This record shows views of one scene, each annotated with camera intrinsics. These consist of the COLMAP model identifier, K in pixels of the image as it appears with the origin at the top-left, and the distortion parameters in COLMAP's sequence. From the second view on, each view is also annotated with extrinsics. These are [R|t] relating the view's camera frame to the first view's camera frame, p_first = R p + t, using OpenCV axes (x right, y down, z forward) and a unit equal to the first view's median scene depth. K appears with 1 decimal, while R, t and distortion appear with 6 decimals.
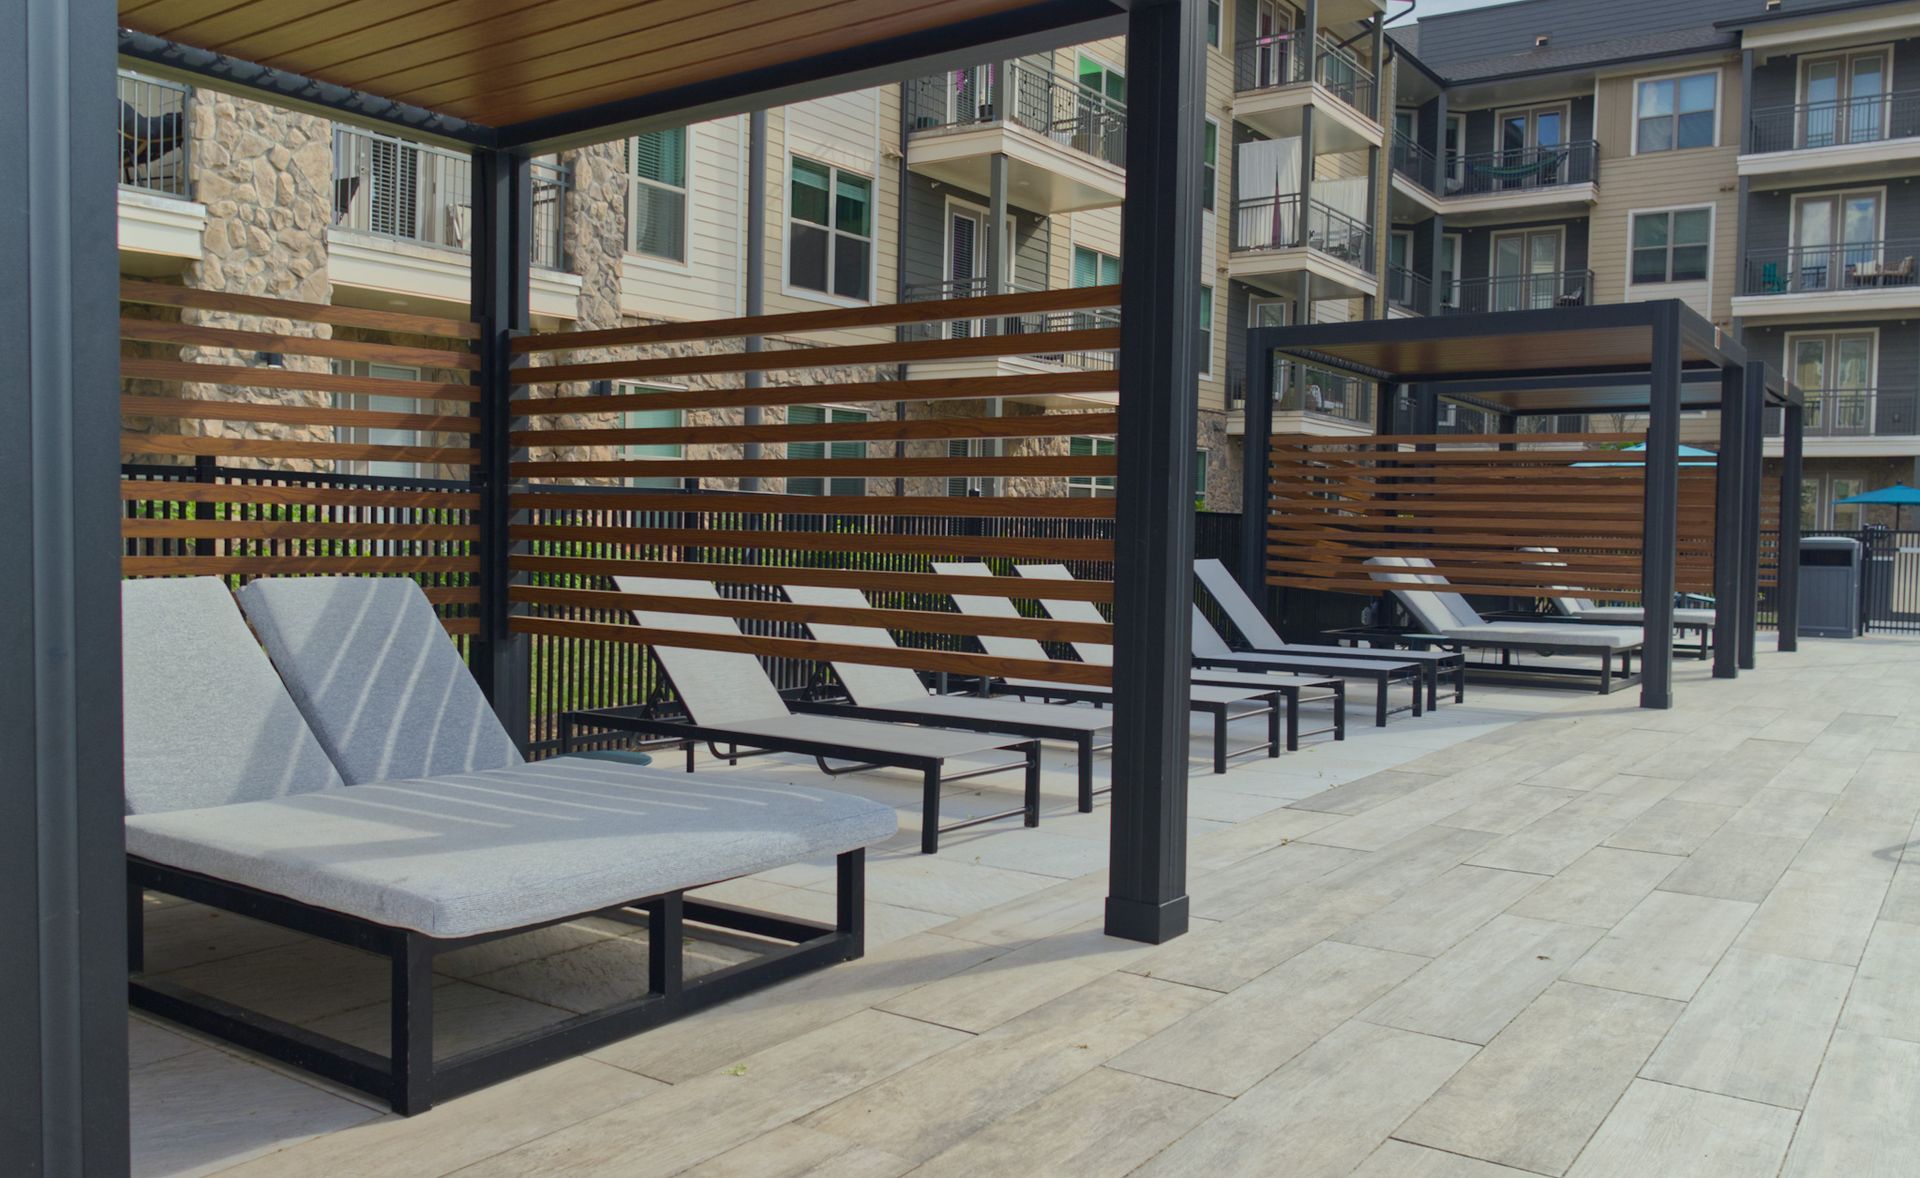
lens RADIAL K [[1508.4, 0, 960.0], [0, 1508.4, 589.0], [0, 0, 1]] dist [-0.010793, -0.005110]
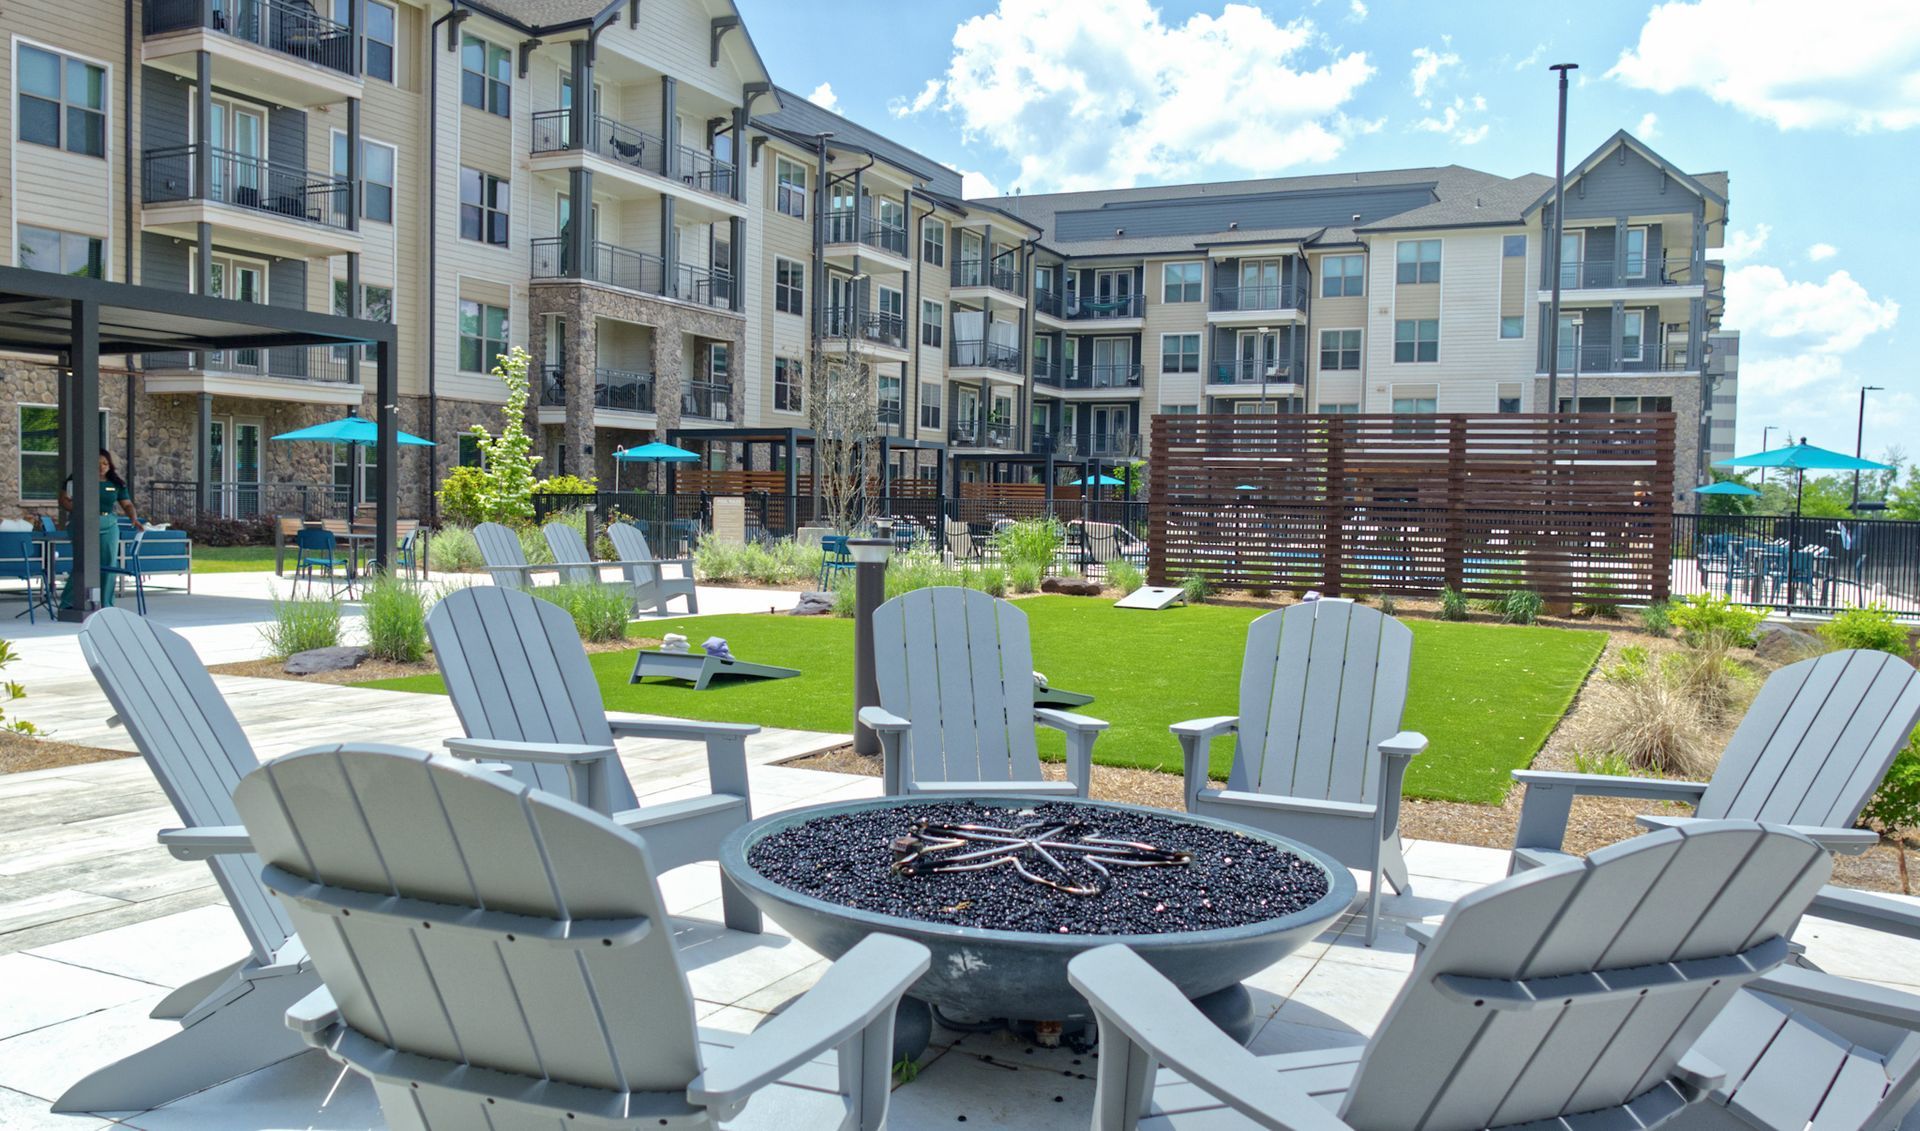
lens RADIAL K [[1631.3, 0, 960.0], [0, 1631.3, 565.5], [0, 0, 1]] dist [0.039464, -0.003373]
pose [[0.983515, -0.011009, 0.180493, -0.184321], [0.011290, 0.999936, -0.000531, 0.037139], [-0.180476, 0.002560, 0.983576, -1.037555]]
